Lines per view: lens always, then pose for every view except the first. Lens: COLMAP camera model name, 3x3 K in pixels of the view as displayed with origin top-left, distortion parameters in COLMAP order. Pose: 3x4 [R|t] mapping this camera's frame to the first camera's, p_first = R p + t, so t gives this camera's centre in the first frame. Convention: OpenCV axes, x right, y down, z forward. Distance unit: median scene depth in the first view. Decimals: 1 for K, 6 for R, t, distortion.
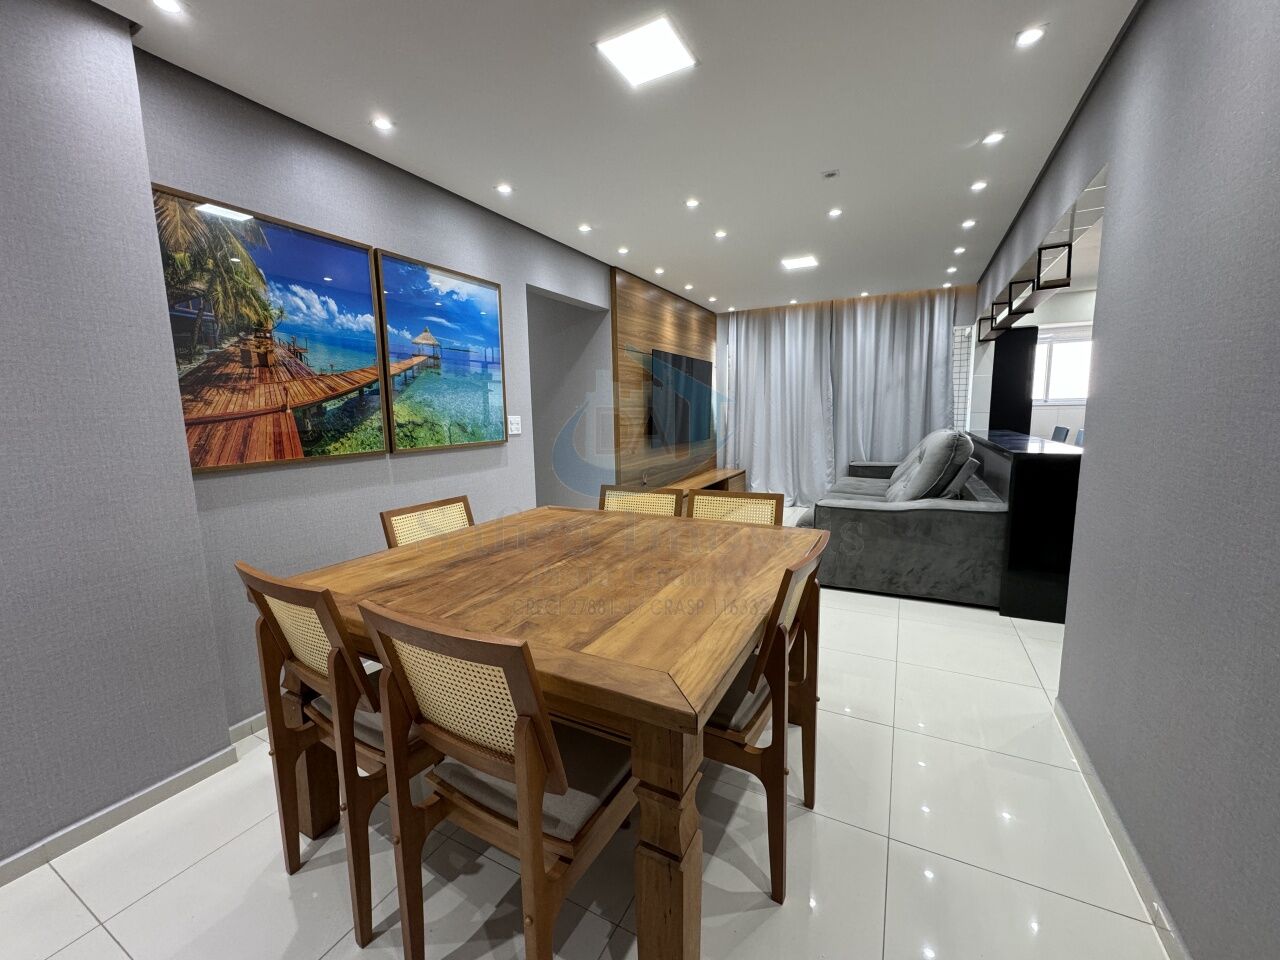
lens RADIAL K [[509.0, 0, 642.2], [0, 509.0, 477.5], [0, 0, 1]] dist [-0.001085, 0.000211]
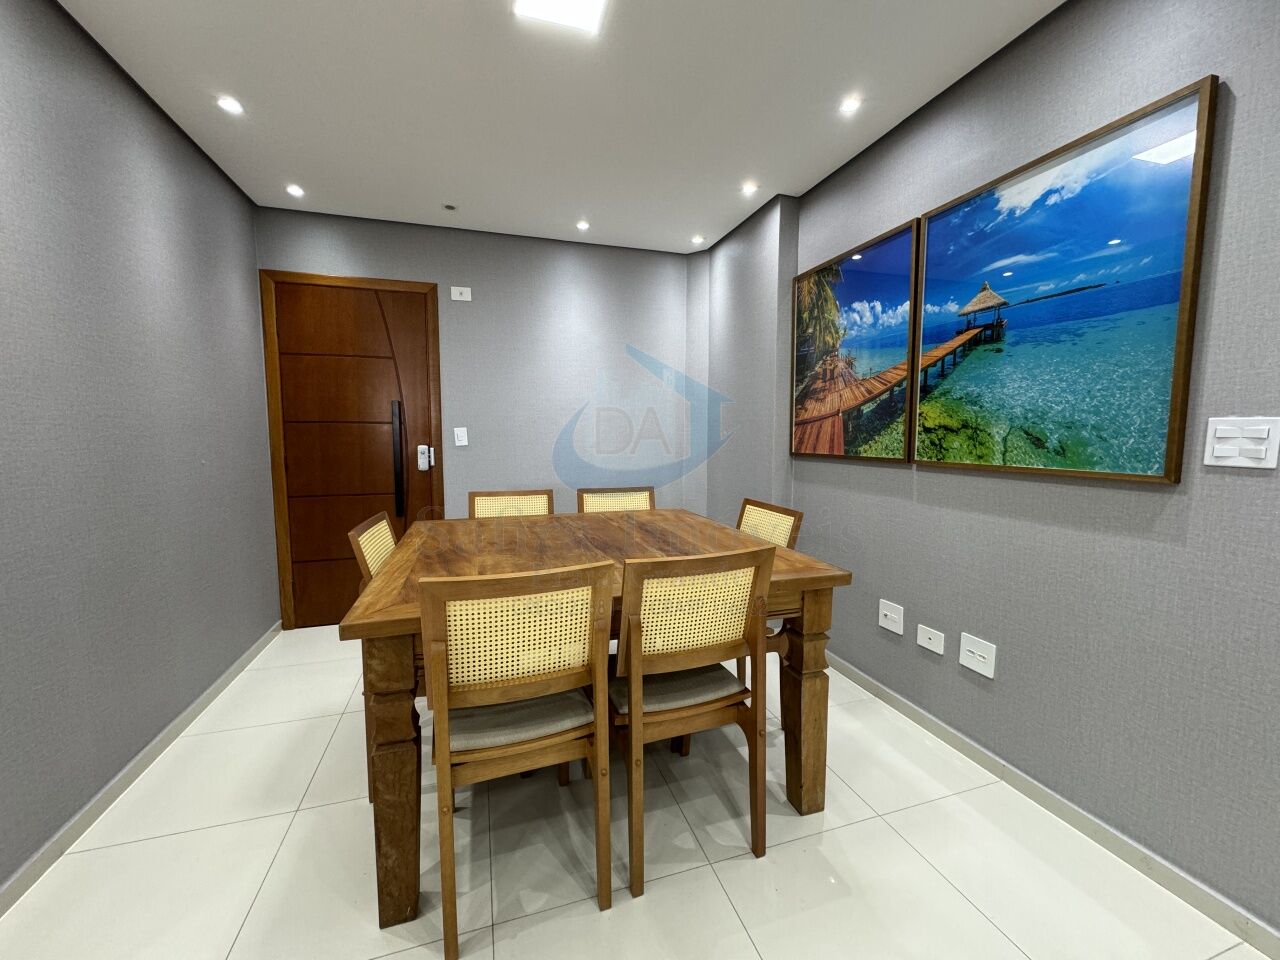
lens RADIAL K [[509.0, 0, 638.7], [0, 509.0, 481.2], [0, 0, 1]] dist [-0.001085, 0.000211]
pose [[-0.705459, 0.086410, -0.703463, 0.399475], [-0.082168, 0.975876, 0.202272, -0.149537], [0.703971, 0.200497, -0.681341, 1.251662]]
